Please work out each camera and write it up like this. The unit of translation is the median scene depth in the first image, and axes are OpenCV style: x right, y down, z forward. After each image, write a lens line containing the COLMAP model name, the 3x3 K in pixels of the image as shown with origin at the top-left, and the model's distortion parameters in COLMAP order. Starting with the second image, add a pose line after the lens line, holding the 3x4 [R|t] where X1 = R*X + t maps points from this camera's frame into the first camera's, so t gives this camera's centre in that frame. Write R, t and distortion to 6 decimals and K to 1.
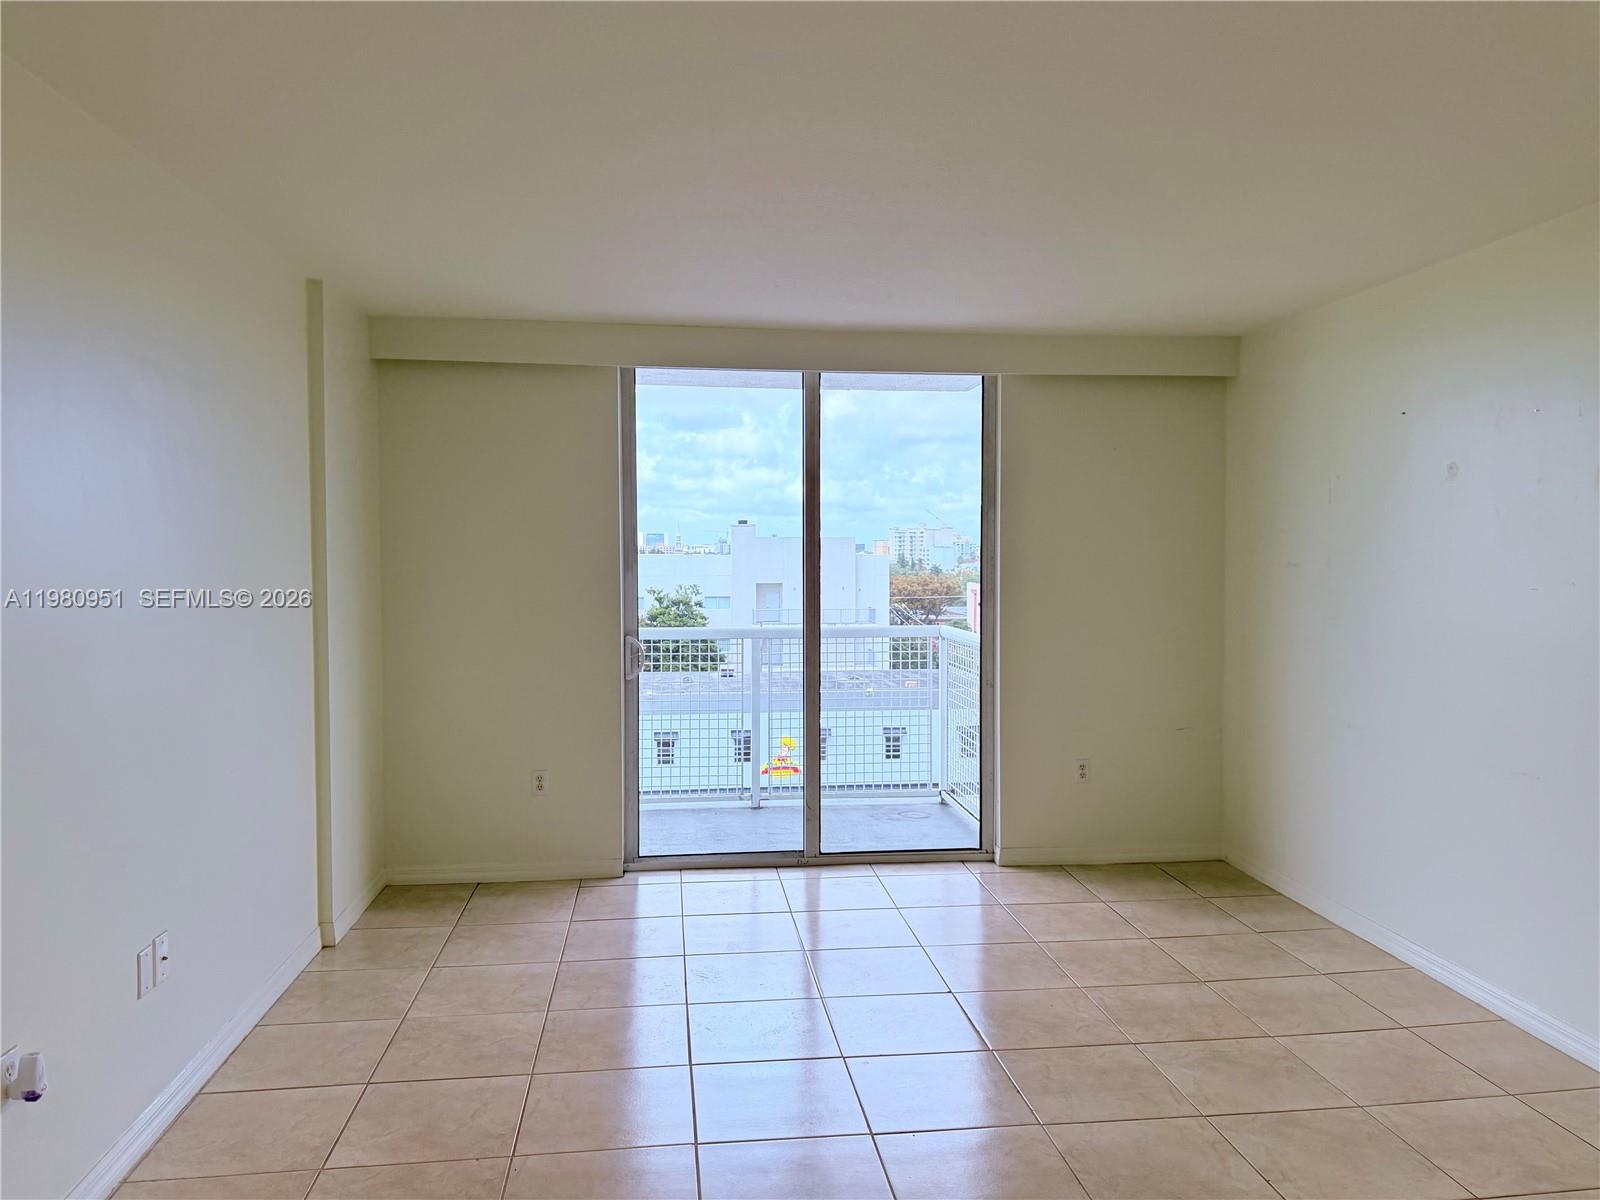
lens RADIAL K [[1163.1, 0, 837.0], [0, 1163.1, 593.8], [0, 0, 1]] dist [0.043726, -0.059227]
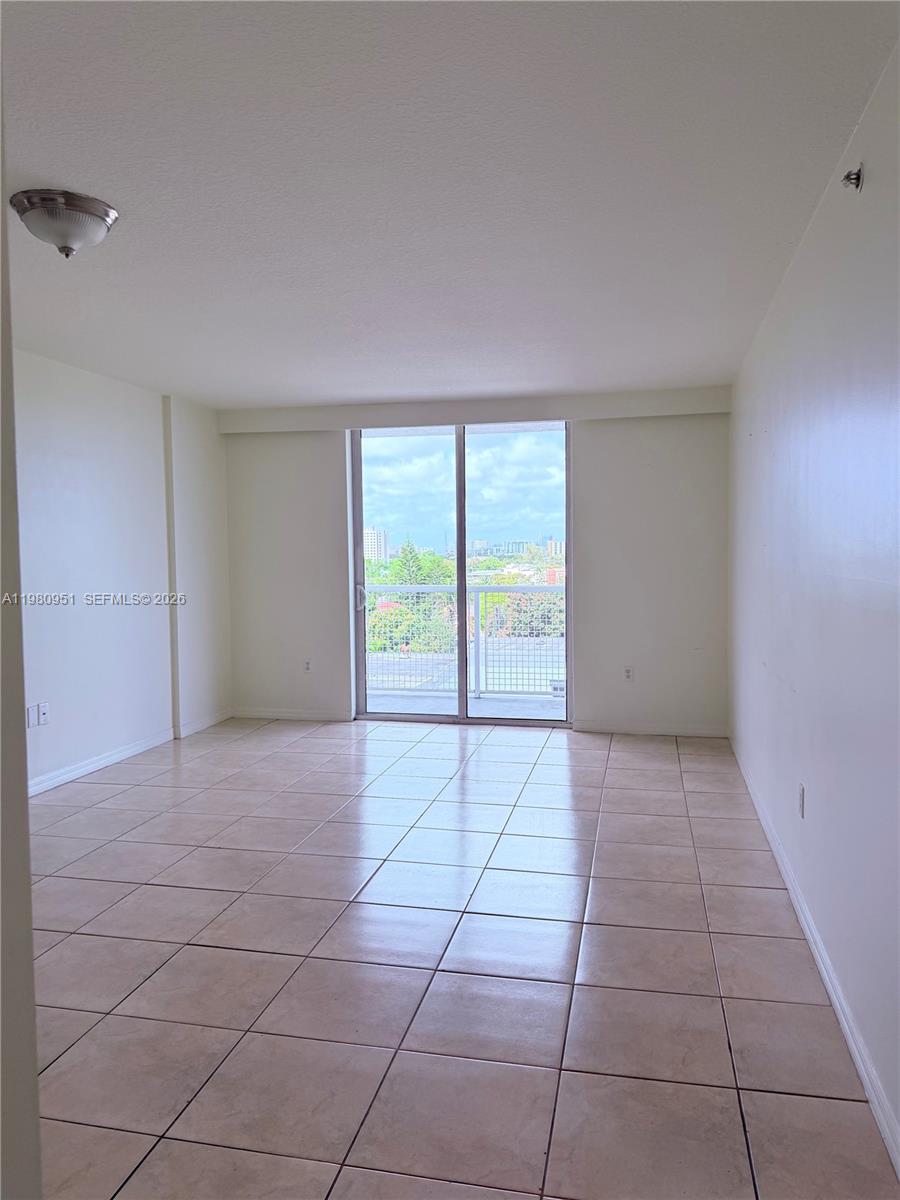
lens RADIAL K [[852.3, 0, 450.0], [0, 852.3, 600.0], [0, 0, 1]] dist [0.047651, -0.053757]
pose [[0.942484, 0.011989, -0.334035, 0.371145], [-0.003827, 0.999678, 0.025084, 0.026753], [0.334228, -0.022363, 0.942227, -0.147867]]
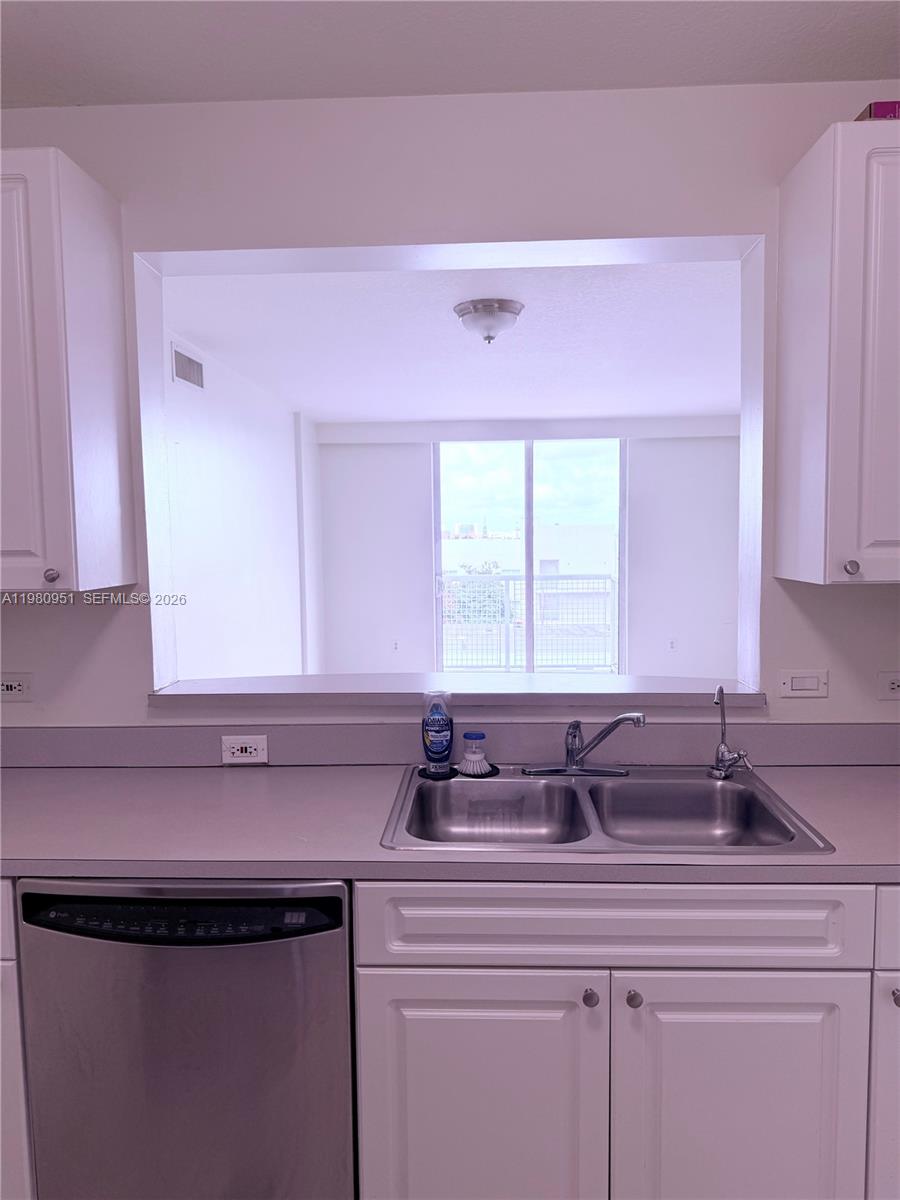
lens RADIAL K [[835.7, 0, 452.9], [0, 835.7, 606.0], [0, 0, 1]] dist [0.118813, -0.161119]
pose [[0.985326, 0.001570, -0.170674, 0.095075], [0.006207, 0.998967, 0.045025, 0.023725], [0.170568, -0.045424, 0.984298, -0.426401]]
